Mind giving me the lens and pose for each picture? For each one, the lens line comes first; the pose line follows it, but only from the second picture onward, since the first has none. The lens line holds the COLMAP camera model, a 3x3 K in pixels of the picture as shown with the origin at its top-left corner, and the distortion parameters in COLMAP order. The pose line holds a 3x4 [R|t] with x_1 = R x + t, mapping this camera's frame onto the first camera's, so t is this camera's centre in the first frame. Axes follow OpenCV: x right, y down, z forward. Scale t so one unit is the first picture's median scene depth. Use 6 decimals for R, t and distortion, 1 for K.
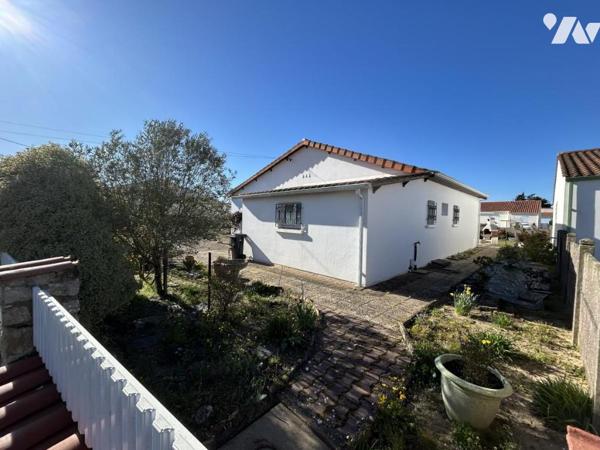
lens RADIAL K [[240.6, 0, 300.0], [0, 240.6, 225.0], [0, 0, 1]] dist [-0.006639, -0.000031]
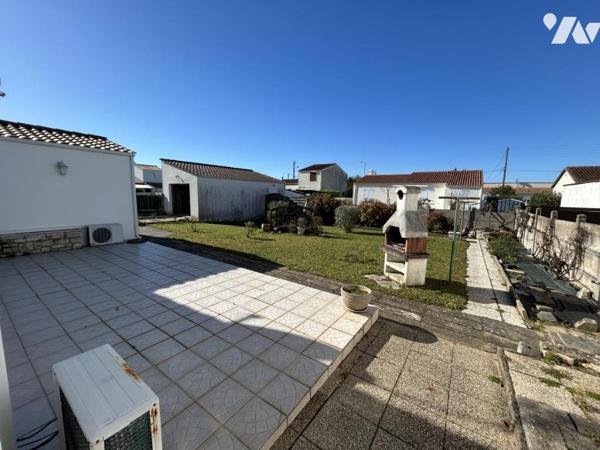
lens RADIAL K [[240.6, 0, 300.0], [0, 240.6, 225.0], [0, 0, 1]] dist [-0.006639, -0.000031]
pose [[0.982162, -0.027478, 0.186016, 0.575148], [0.009689, 0.995346, 0.095874, -0.013628], [-0.187785, -0.092361, 0.977858, 0.690064]]
